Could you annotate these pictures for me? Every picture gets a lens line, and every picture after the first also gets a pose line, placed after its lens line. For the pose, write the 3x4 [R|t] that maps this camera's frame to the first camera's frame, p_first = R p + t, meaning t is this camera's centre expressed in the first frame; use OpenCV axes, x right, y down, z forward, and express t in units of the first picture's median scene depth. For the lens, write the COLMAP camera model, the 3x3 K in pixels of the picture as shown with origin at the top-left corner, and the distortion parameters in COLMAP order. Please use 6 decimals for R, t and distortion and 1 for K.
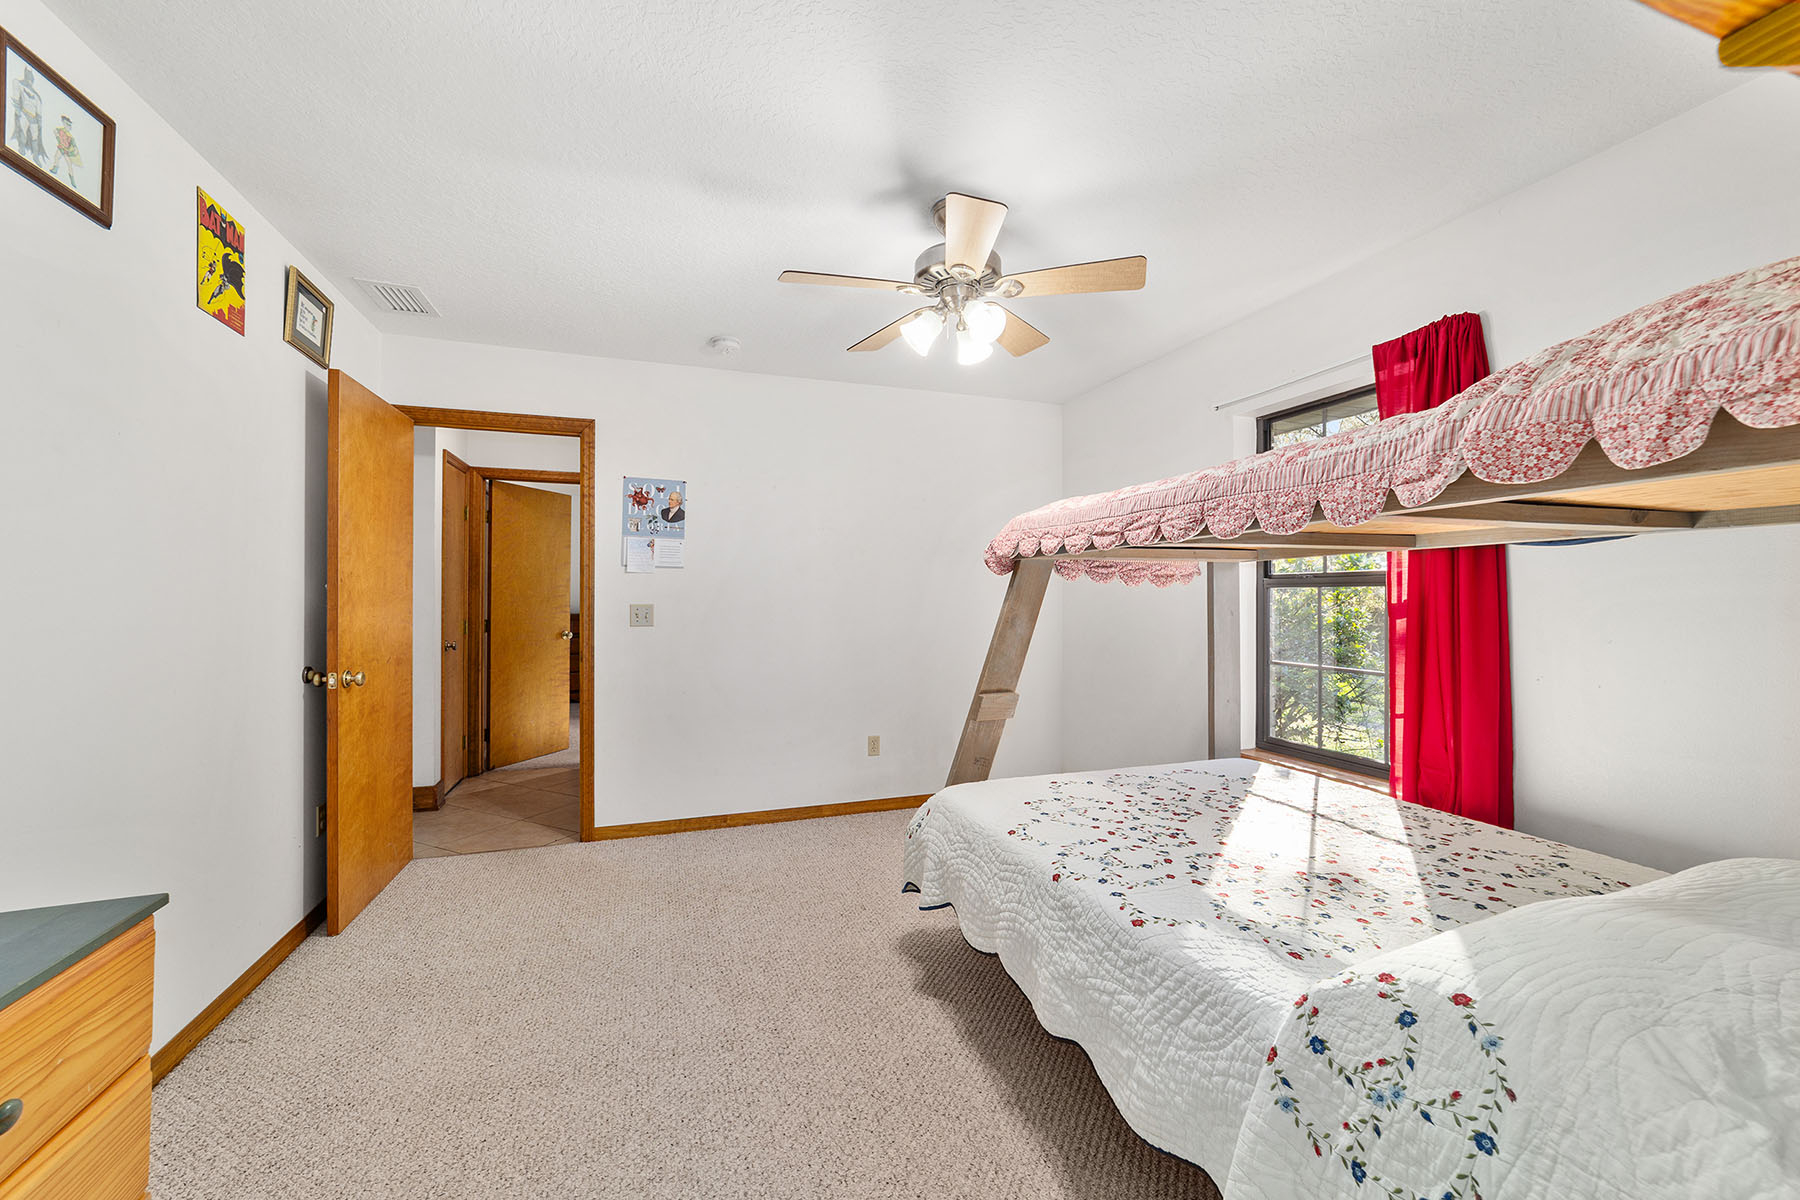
lens RADIAL K [[700.0, 0, 898.0], [0, 700.0, 602.6], [0, 0, 1]] dist [0.004032, 0.001987]
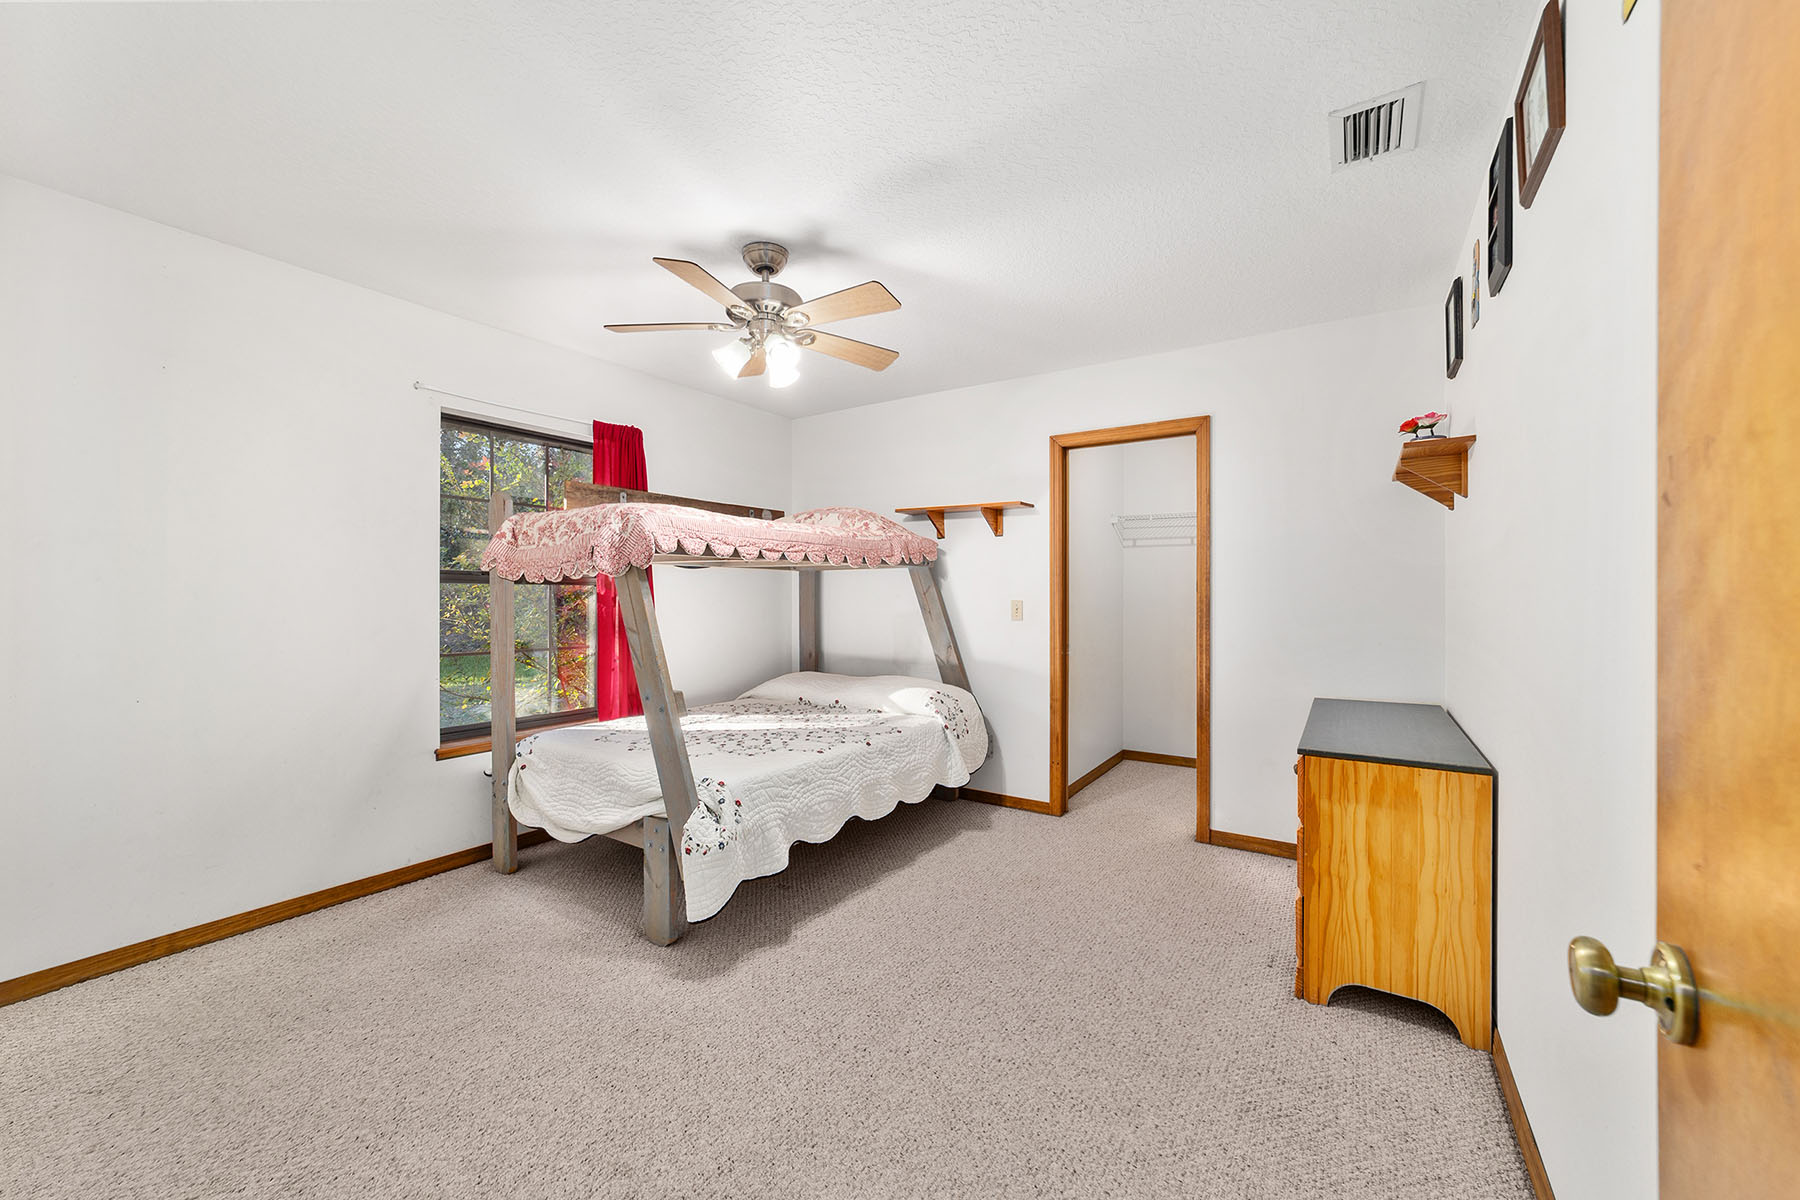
lens RADIAL K [[700.0, 0, 897.8], [0, 700.0, 595.6], [0, 0, 1]] dist [0.004032, 0.001987]
pose [[-0.622856, -0.004953, 0.782321, -0.983878], [-0.009498, 0.999954, -0.001231, -0.000694], [-0.782279, -0.008197, -0.622875, 1.609395]]
